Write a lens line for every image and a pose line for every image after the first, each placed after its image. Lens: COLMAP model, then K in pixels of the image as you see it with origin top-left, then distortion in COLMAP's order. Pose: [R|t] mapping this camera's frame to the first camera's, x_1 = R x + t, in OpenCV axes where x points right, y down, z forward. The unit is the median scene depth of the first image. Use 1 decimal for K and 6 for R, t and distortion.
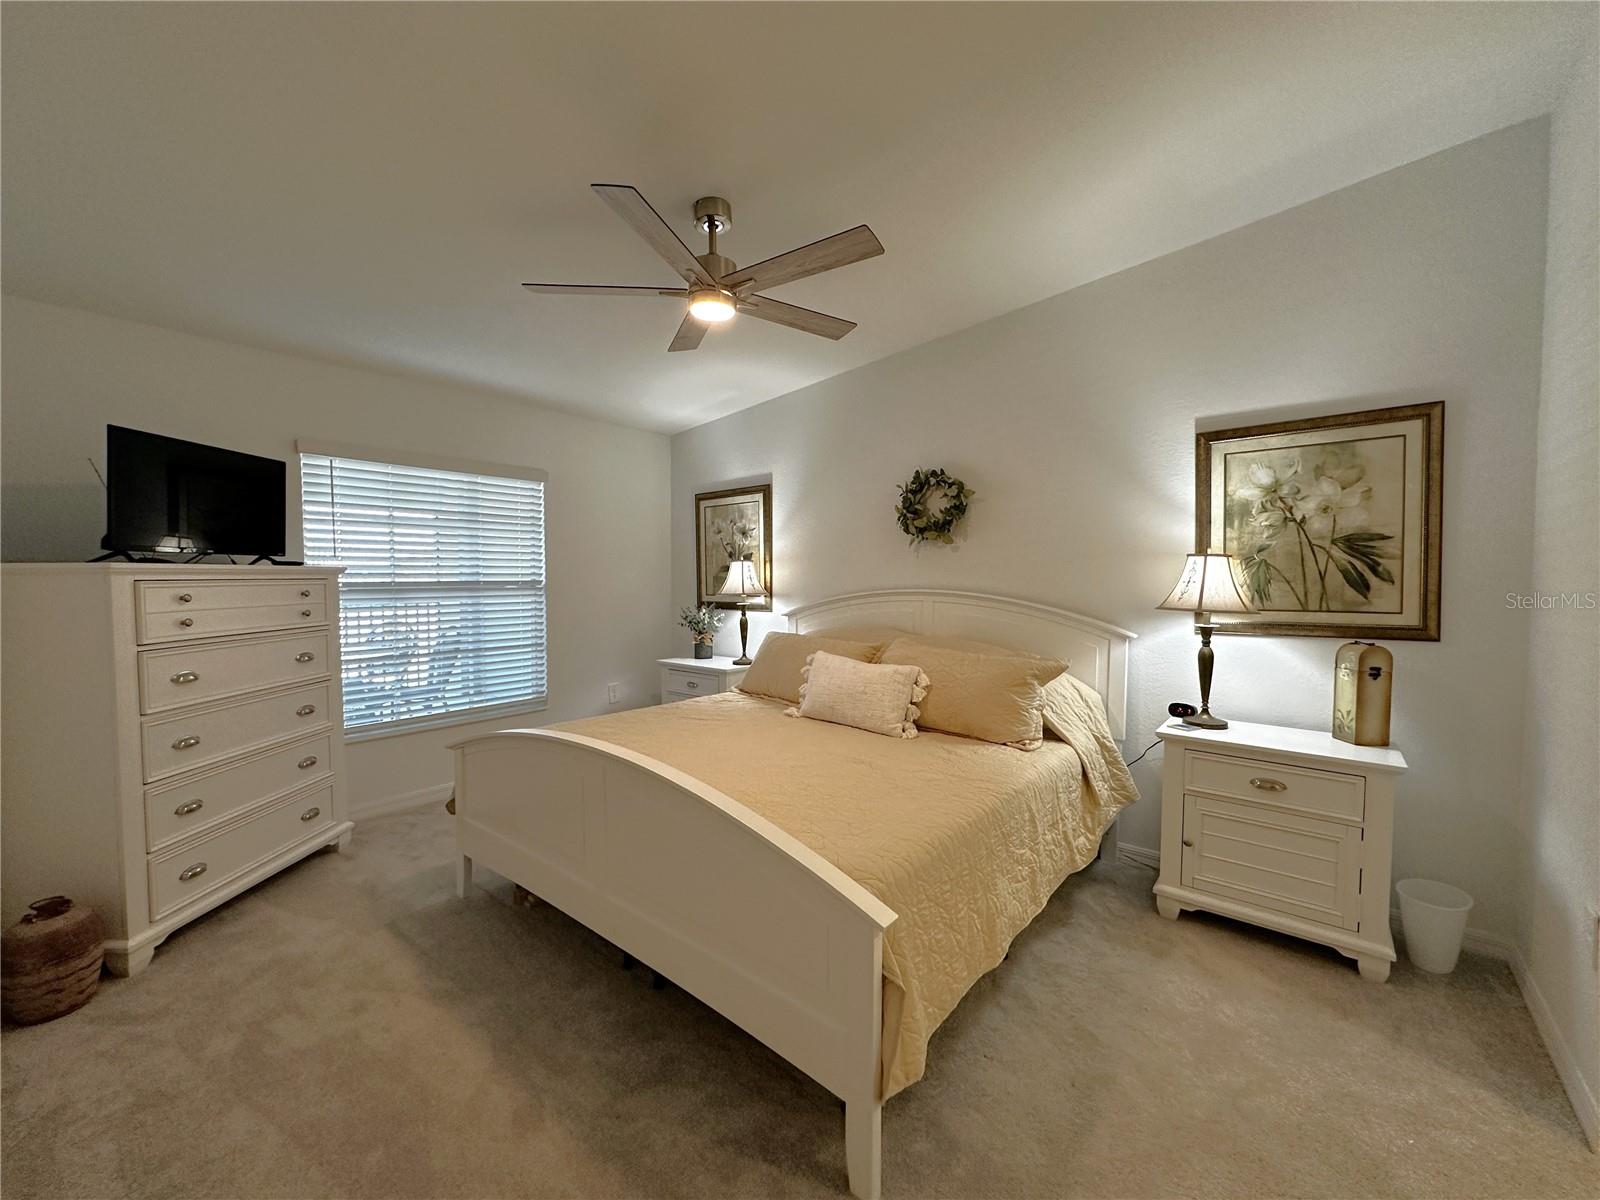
lens RADIAL K [[645.5, 0, 799.3], [0, 645.5, 598.5], [0, 0, 1]] dist [-0.003432, -0.001622]
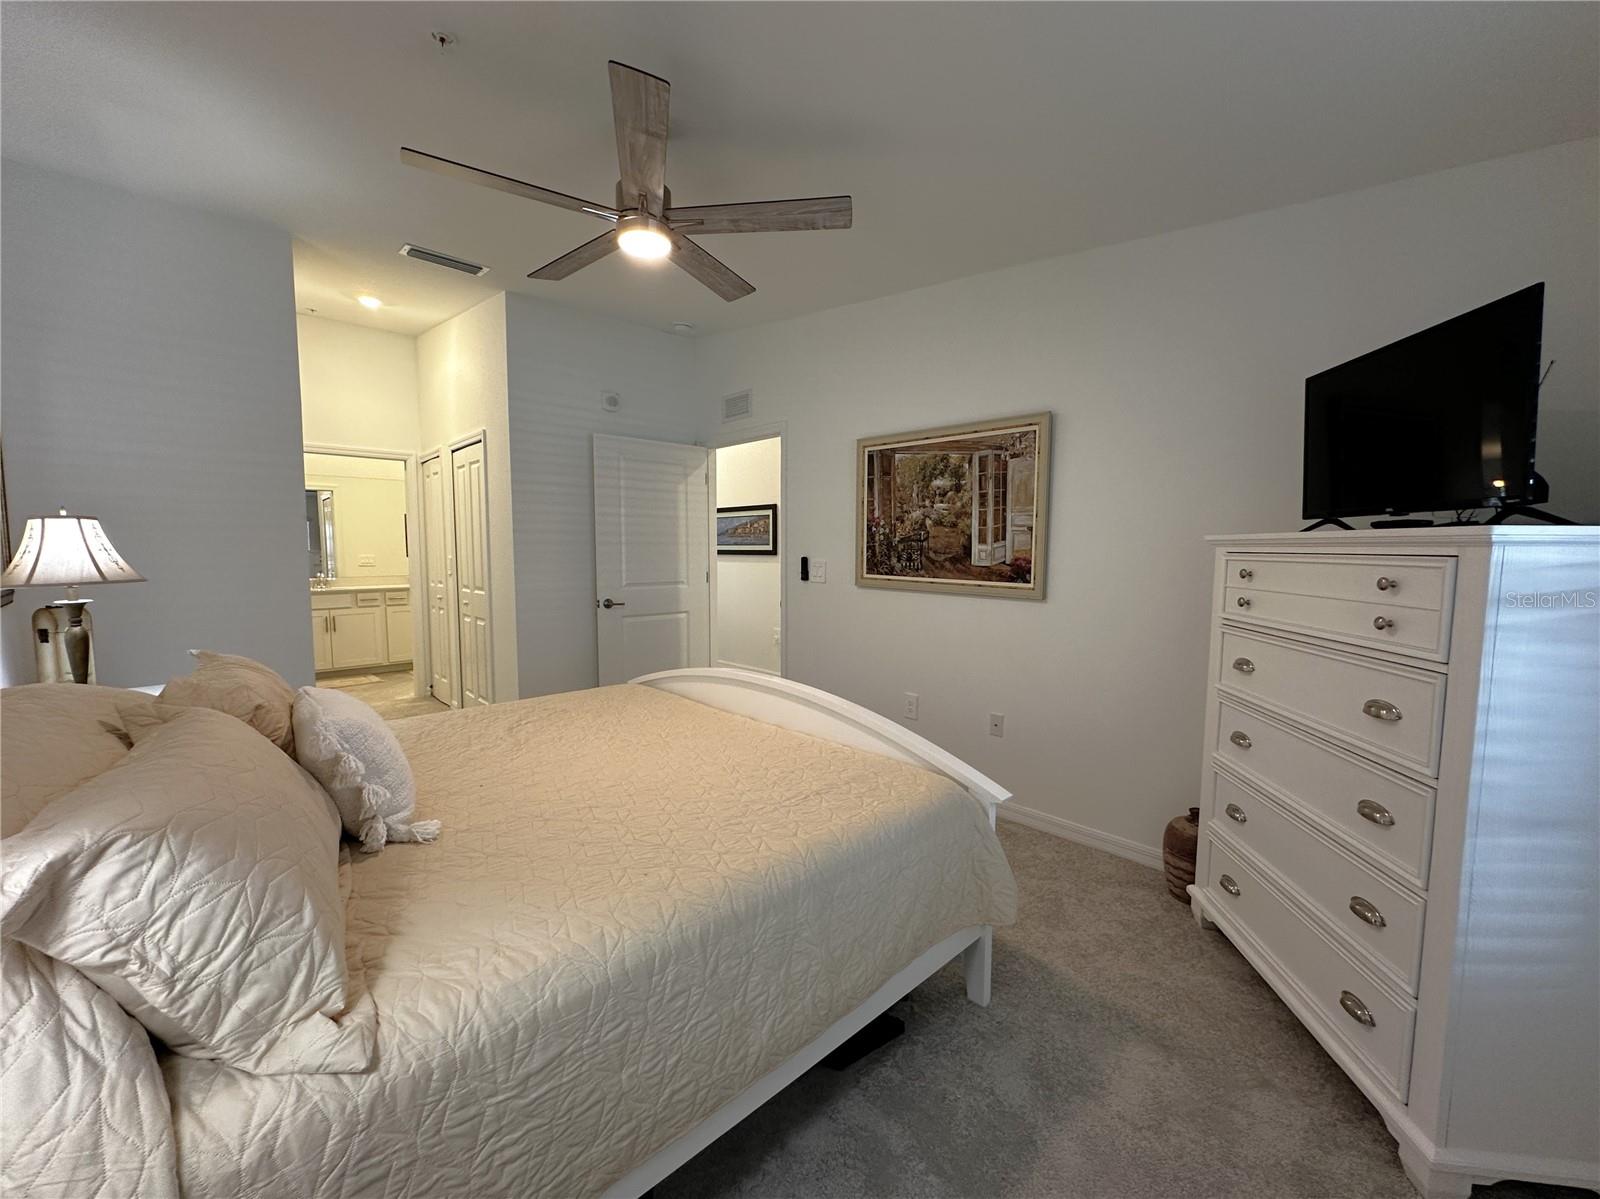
lens RADIAL K [[645.5, 0, 799.3], [0, 645.5, 598.5], [0, 0, 1]] dist [-0.003432, -0.001622]
pose [[-0.991605, -0.015664, 0.128355, -0.384488], [-0.000648, 0.993225, 0.116209, -0.055826], [-0.129305, 0.115150, -0.984896, 1.589061]]
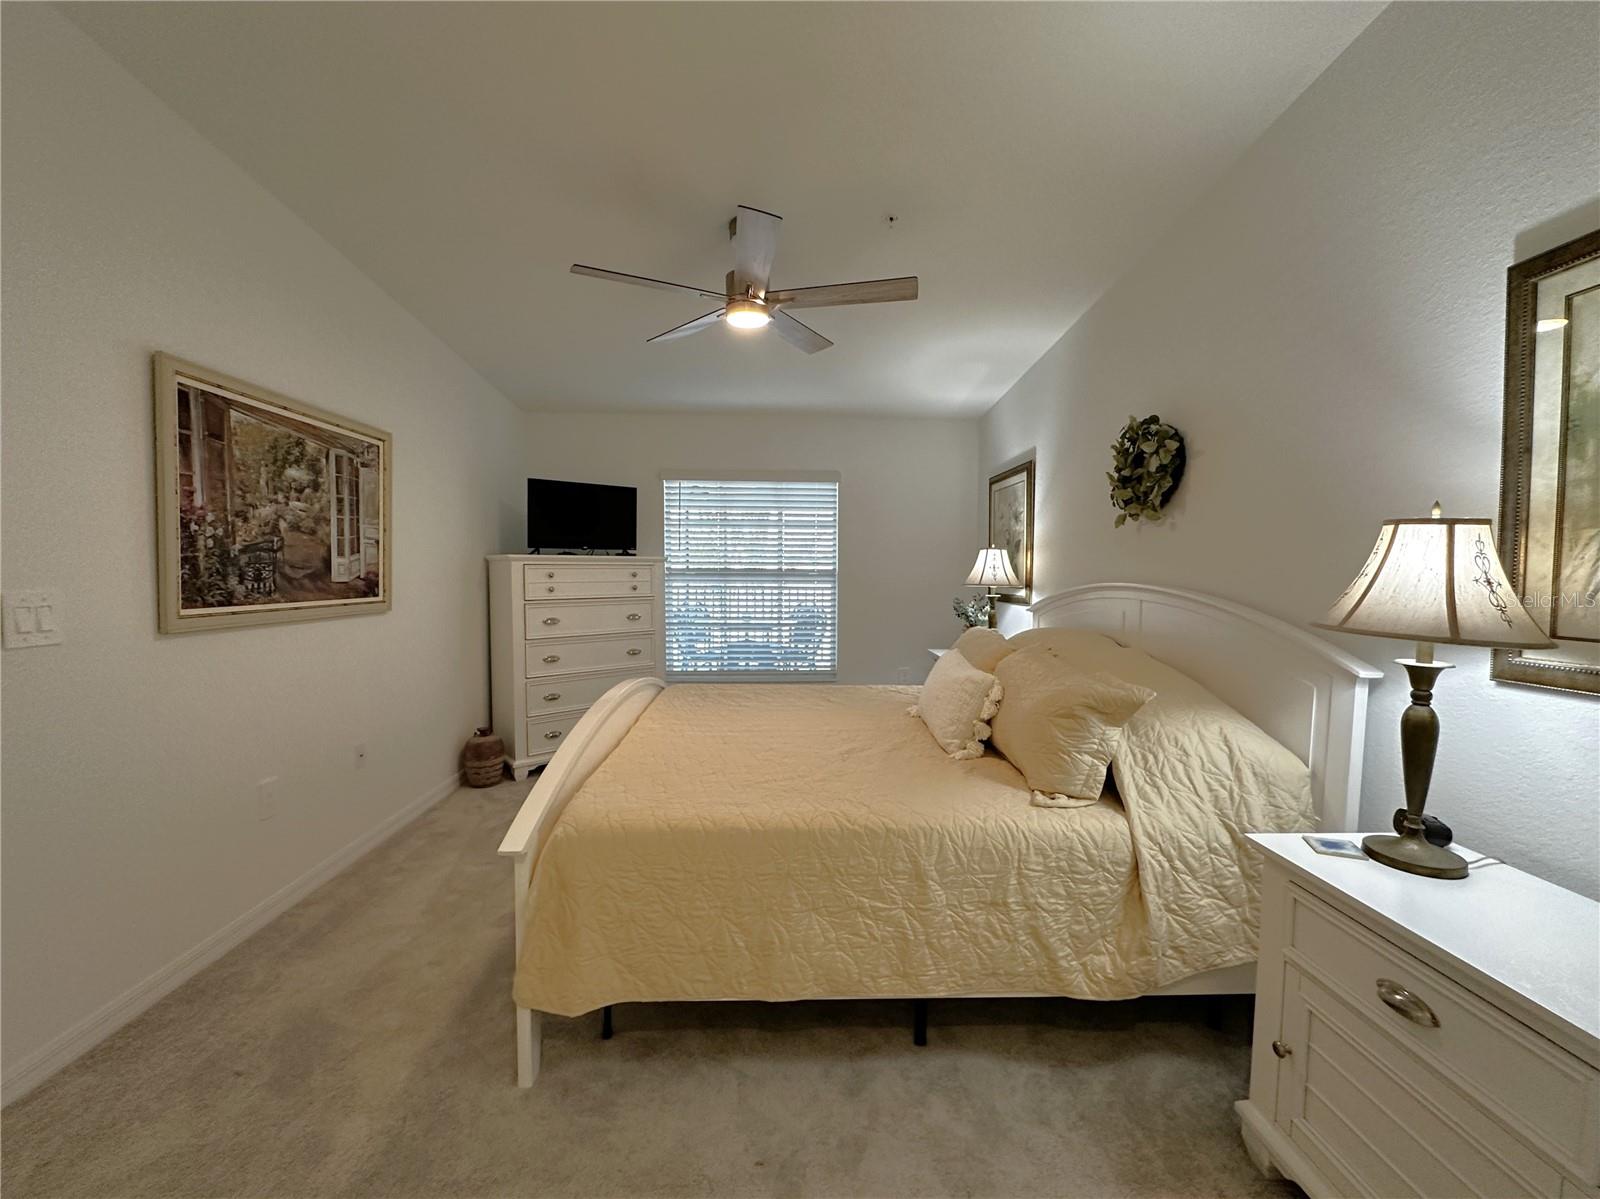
lens RADIAL K [[645.5, 0, 793.5], [0, 645.5, 600.1], [0, 0, 1]] dist [-0.003432, -0.001622]
pose [[0.657918, 0.043917, -0.751808, 0.638992], [-0.033250, 0.999019, 0.029260, -0.004704], [0.752355, 0.005747, 0.658732, 0.287798]]
